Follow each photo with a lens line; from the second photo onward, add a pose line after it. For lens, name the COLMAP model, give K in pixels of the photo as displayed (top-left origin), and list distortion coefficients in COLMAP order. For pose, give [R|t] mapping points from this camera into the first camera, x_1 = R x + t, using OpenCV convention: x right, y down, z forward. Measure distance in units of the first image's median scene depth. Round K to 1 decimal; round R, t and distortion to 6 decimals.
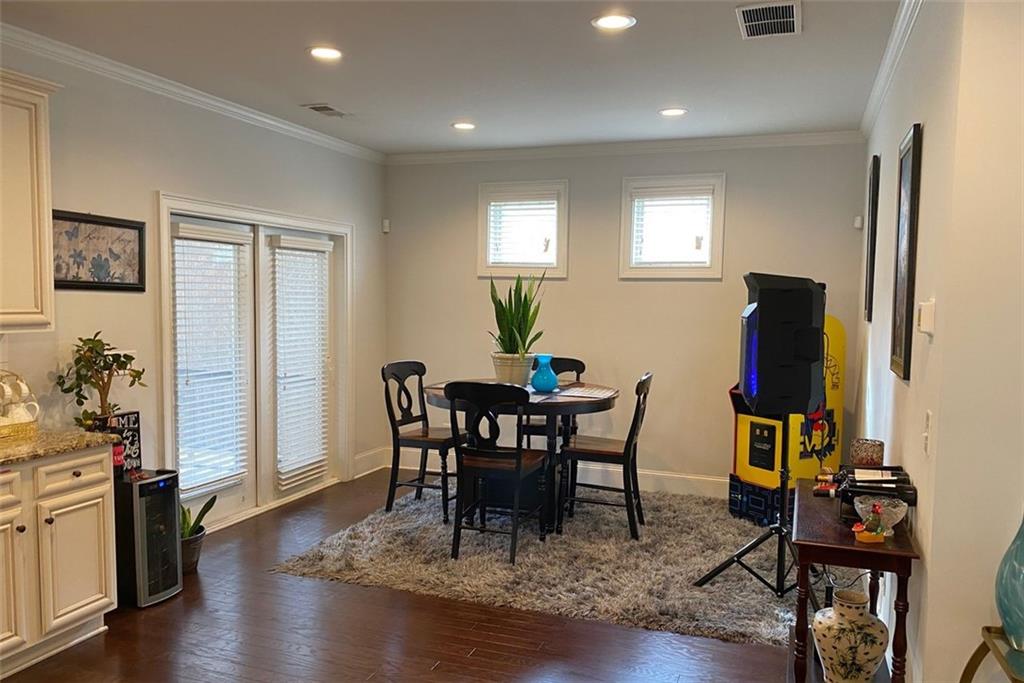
lens RADIAL K [[783.8, 0, 511.6], [0, 783.8, 362.7], [0, 0, 1]] dist [0.044039, -0.018812]
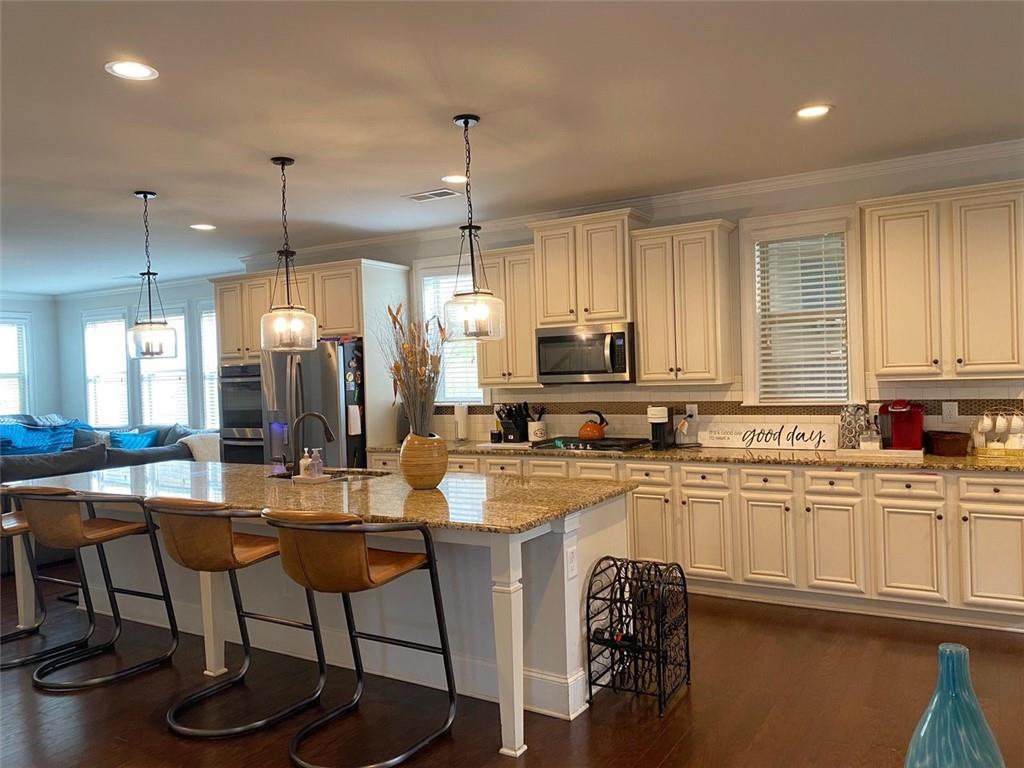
lens RADIAL K [[785.8, 0, 519.8], [0, 785.8, 368.3], [0, 0, 1]] dist [0.038583, -0.044967]
pose [[-0.193845, -0.002921, -0.981028, 0.505303], [-0.047254, 0.998863, 0.006363, -0.015679], [0.979894, 0.047591, -0.193762, 0.294899]]
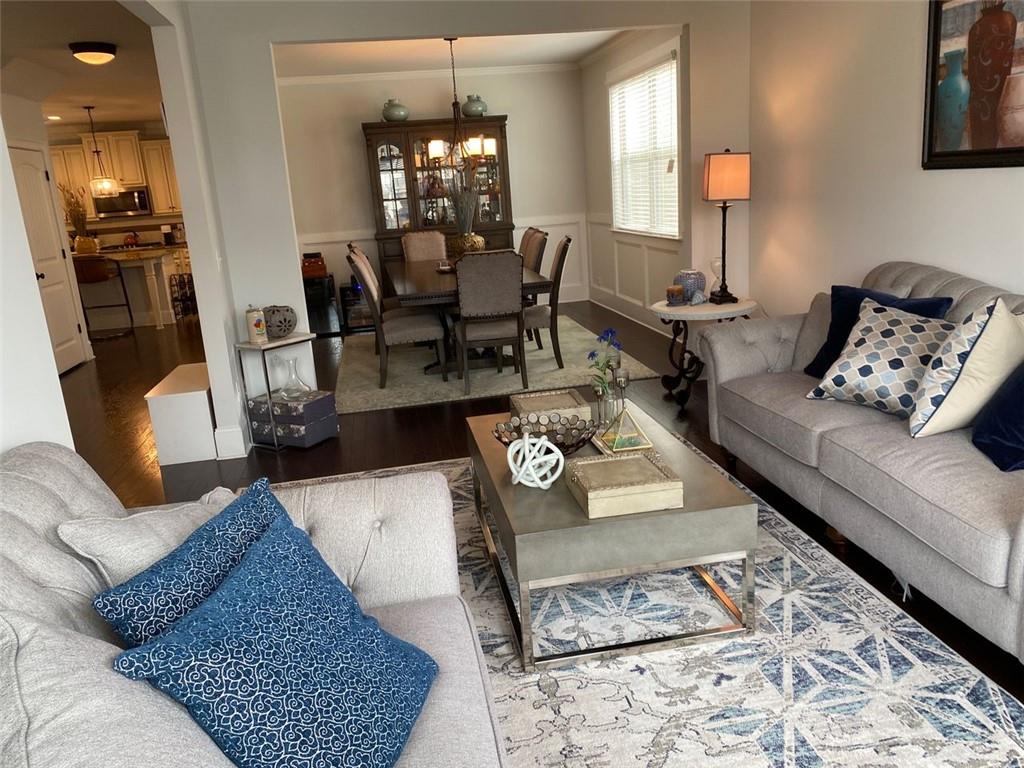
lens RADIAL K [[785.8, 0, 517.2], [0, 785.8, 388.6], [0, 0, 1]] dist [0.038583, -0.044967]
pose [[0.496635, 0.179409, -0.849215, 1.949379], [0.003475, 0.977985, 0.208645, 0.019877], [0.867953, -0.106571, 0.485078, 0.005453]]
